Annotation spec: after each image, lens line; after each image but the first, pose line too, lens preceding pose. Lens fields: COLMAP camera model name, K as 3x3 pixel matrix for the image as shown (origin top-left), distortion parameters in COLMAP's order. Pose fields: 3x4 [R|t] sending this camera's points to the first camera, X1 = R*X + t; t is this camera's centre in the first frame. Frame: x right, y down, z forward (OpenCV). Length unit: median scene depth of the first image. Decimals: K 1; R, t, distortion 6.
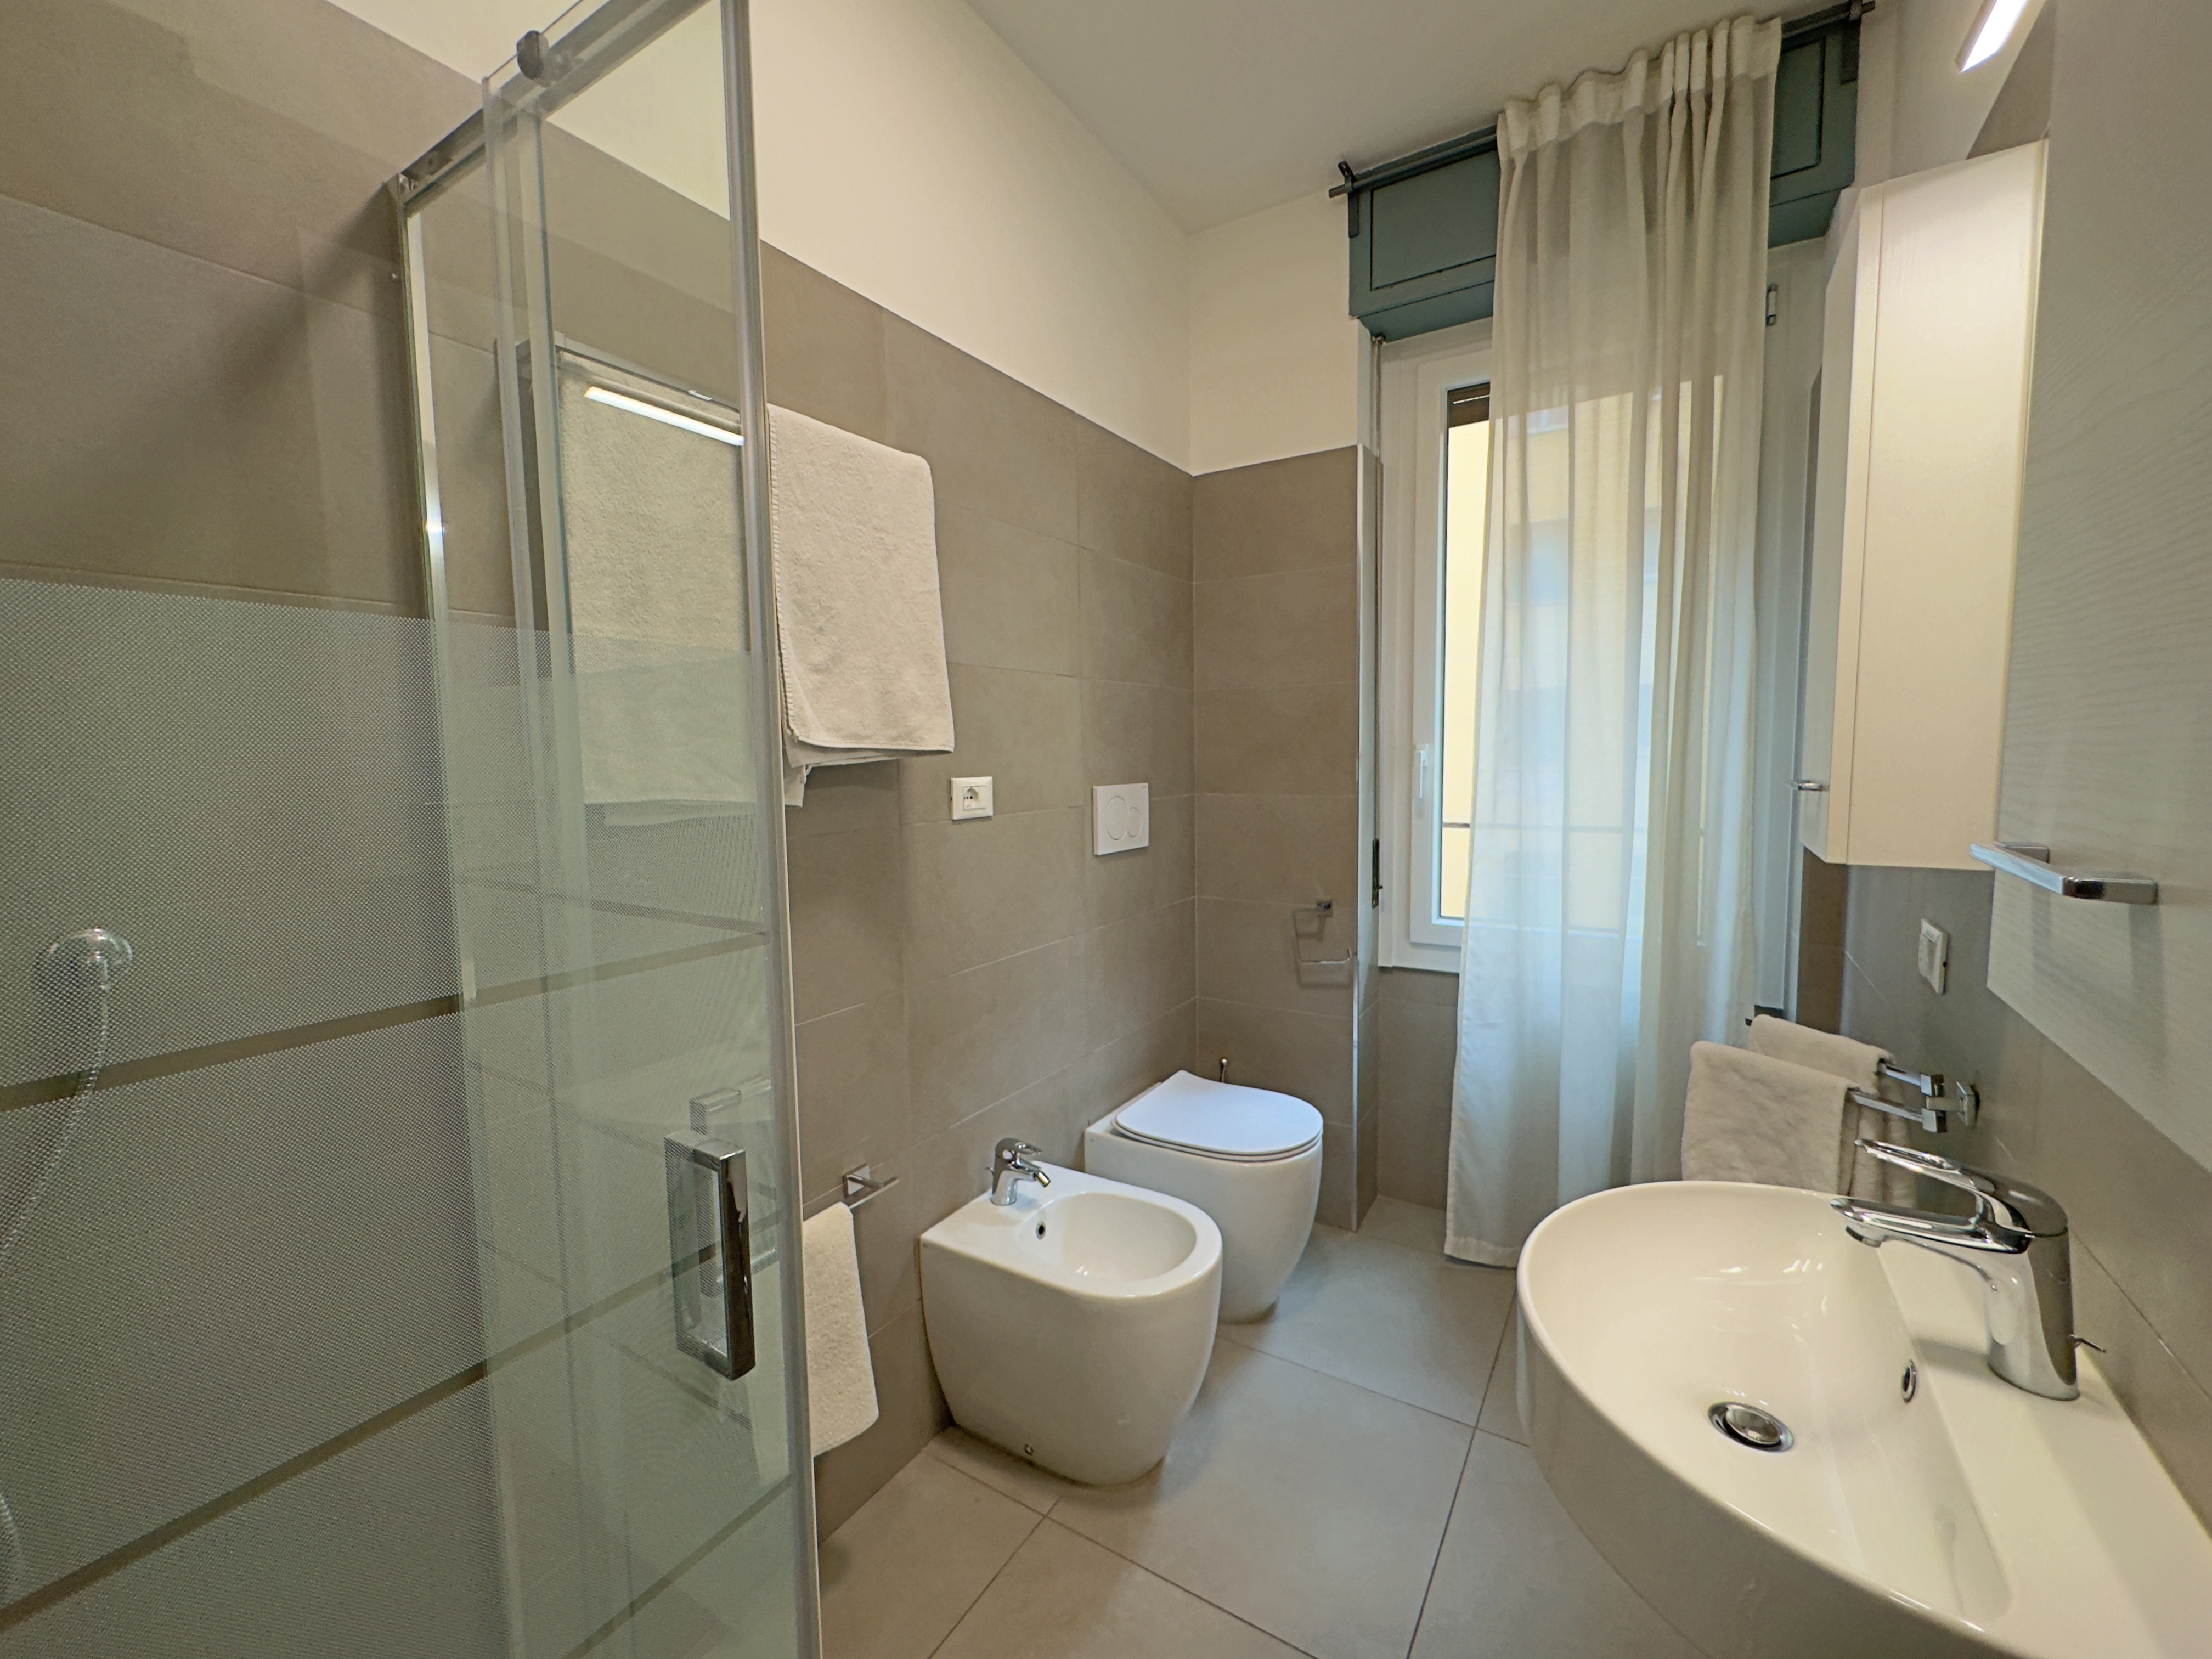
lens RADIAL K [[907.4, 0, 1099.7], [0, 907.4, 825.2], [0, 0, 1]] dist [-0.002657, -0.000578]
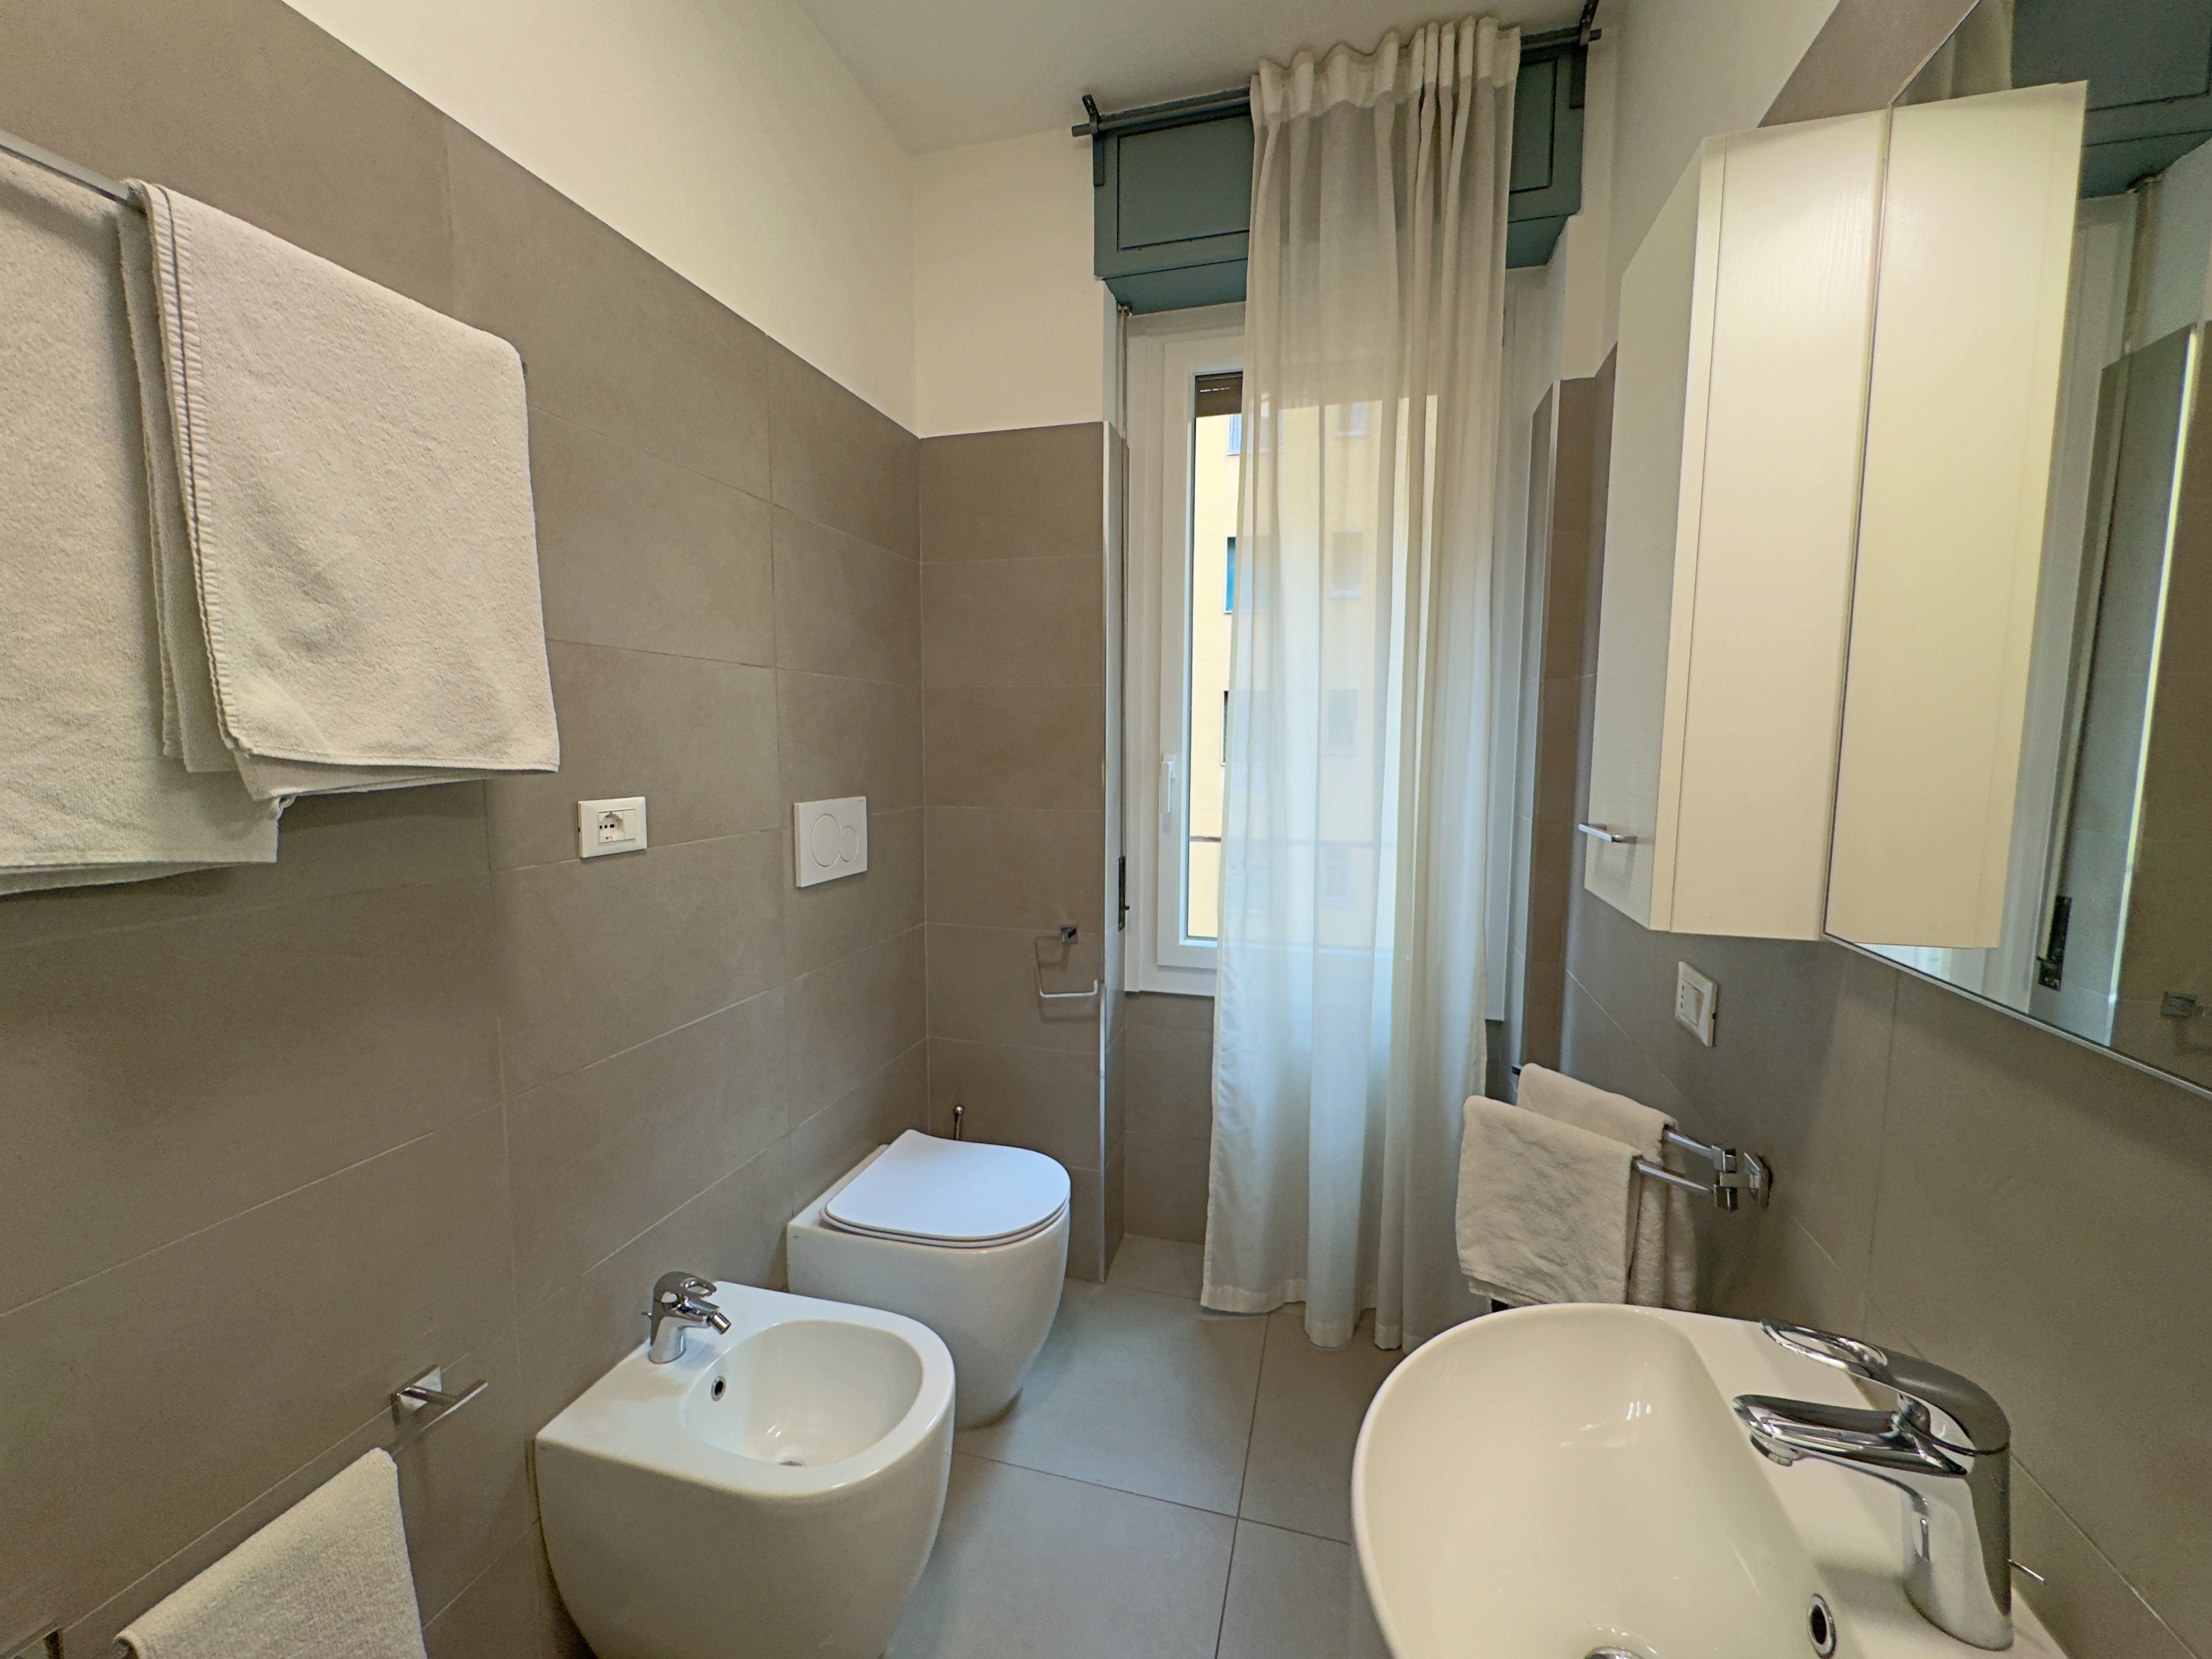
lens RADIAL K [[907.4, 0, 1099.7], [0, 907.4, 825.2], [0, 0, 1]] dist [-0.002657, -0.000578]
pose [[0.958803, -0.006056, 0.284009, 0.030281], [0.002859, 0.999928, 0.011673, -0.038926], [-0.284059, -0.010380, 0.958751, 0.178447]]
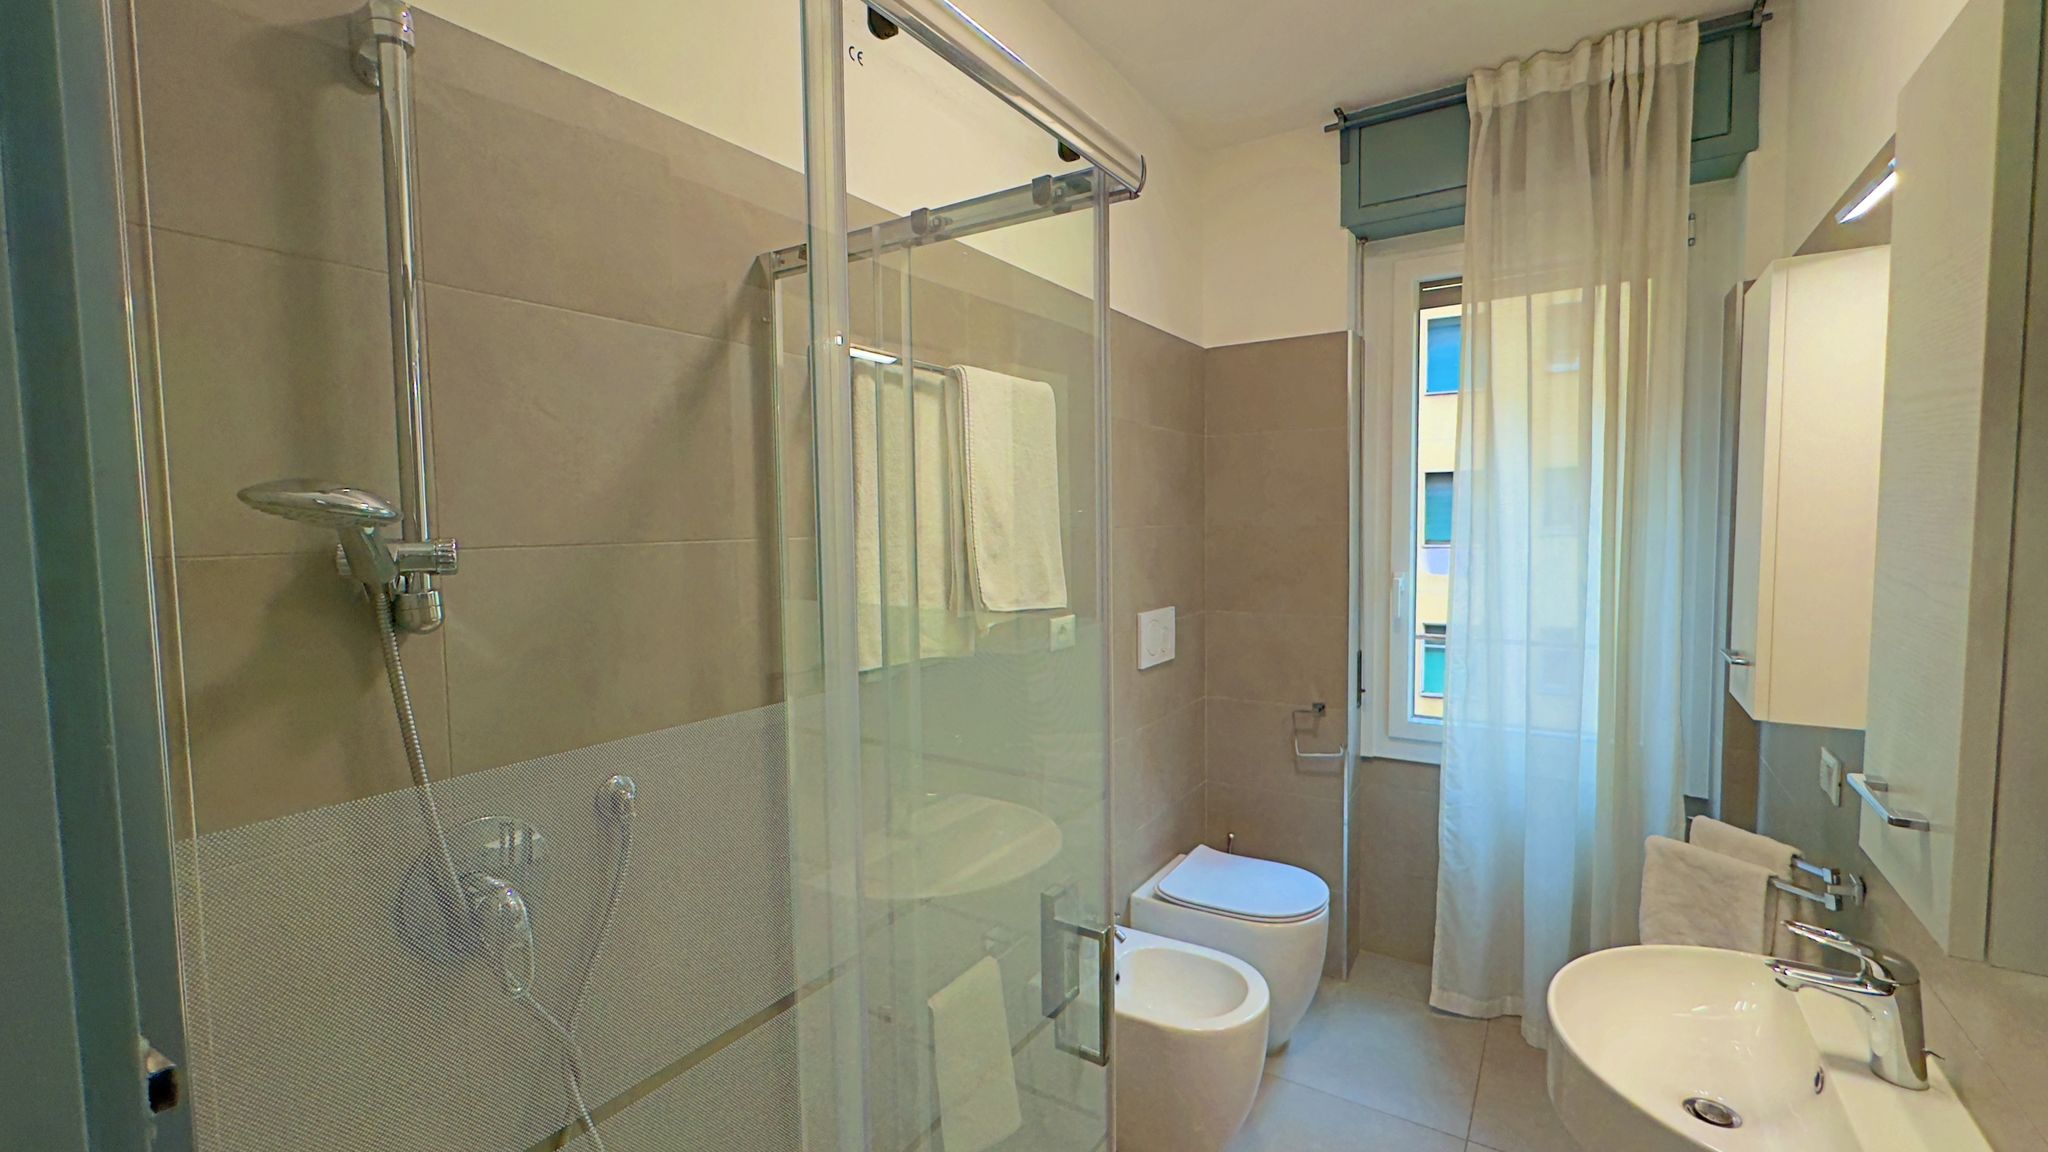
lens RADIAL K [[855.5, 0, 1024.0], [0, 855.5, 576.0], [0, 0, 1]] dist [-0.005214, 0.000374]
pose [[0.999901, 0.001562, -0.013972, -0.179178], [-0.001849, 0.999788, -0.020521, -0.085706], [0.013937, 0.020545, 0.999692, -0.197566]]
